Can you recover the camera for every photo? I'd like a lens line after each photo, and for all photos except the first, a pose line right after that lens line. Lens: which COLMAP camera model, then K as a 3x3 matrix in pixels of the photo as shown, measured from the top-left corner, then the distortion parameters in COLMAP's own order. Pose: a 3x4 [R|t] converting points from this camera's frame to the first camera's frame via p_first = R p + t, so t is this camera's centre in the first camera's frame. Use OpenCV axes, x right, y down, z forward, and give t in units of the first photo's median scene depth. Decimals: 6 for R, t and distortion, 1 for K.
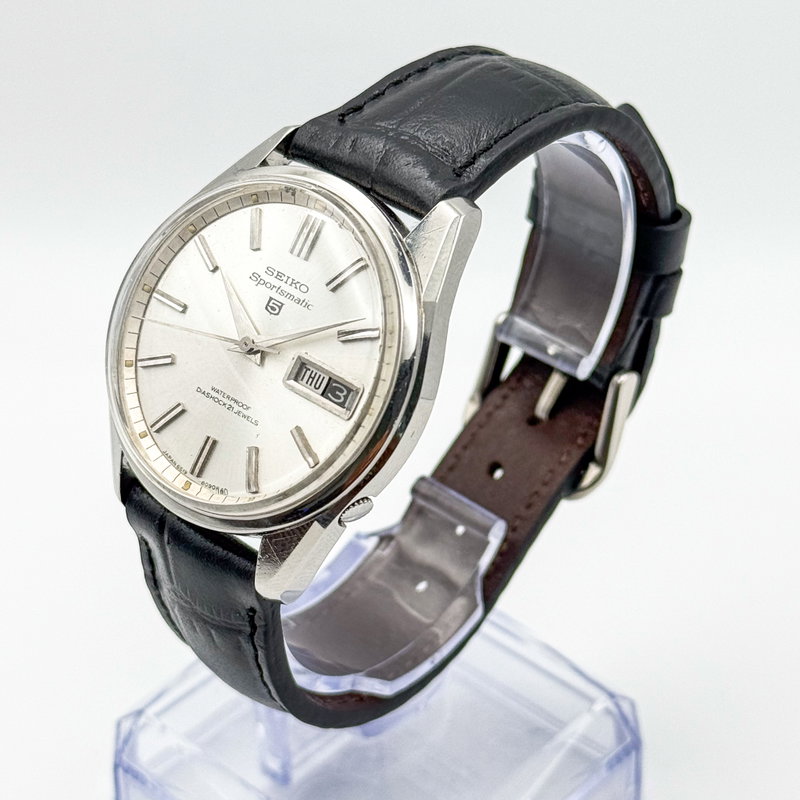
lens RADIAL K [[2278.0, 0, 393.9], [0, 2278.0, 394.1], [0, 0, 1]] dist [0.144308, 0.000000]
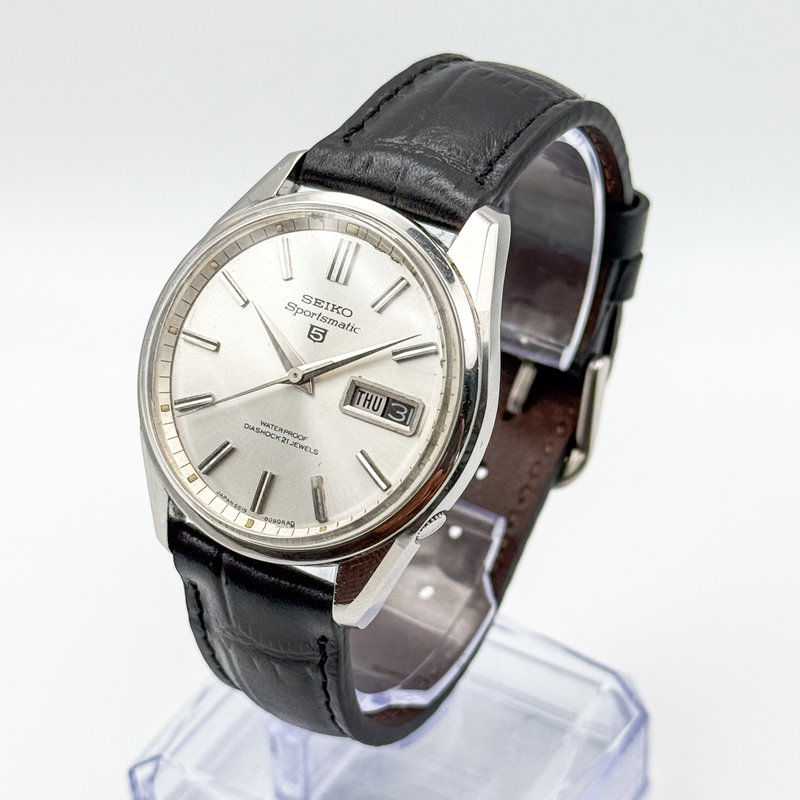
lens RADIAL K [[2278.0, 0, 404.1], [0, 2278.0, 404.8], [0, 0, 1]] dist [0.144308, 0.000000]
pose [[0.979549, -0.119343, 0.161990, -0.173978], [0.117702, 0.992853, 0.019726, -0.022046], [-0.163186, -0.000256, 0.986595, 0.010730]]
